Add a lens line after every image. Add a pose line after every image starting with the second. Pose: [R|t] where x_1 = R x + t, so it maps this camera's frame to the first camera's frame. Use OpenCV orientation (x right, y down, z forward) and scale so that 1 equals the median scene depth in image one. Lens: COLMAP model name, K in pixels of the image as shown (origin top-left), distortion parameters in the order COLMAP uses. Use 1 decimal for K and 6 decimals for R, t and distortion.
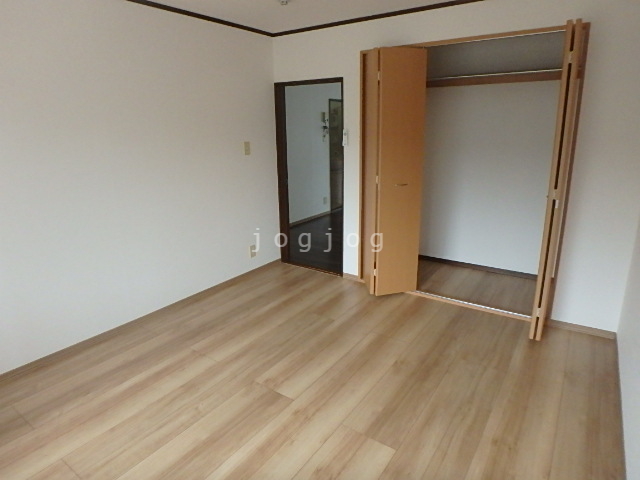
lens RADIAL K [[405.5, 0, 320.0], [0, 405.5, 240.0], [0, 0, 1]] dist [0.003659, 0.002377]
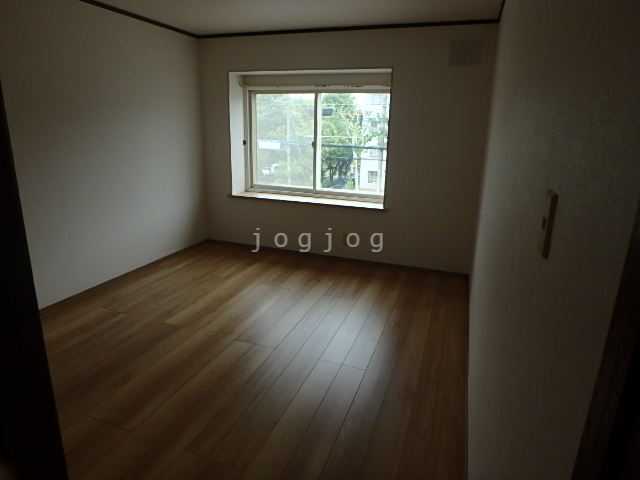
lens RADIAL K [[405.5, 0, 320.0], [0, 405.5, 240.0], [0, 0, 1]] dist [0.003659, 0.002377]
pose [[-0.966837, 0.053484, -0.249731, -0.027850], [-0.081801, 0.861464, 0.501188, -0.513018], [0.241940, 0.504995, -0.828520, 1.857541]]
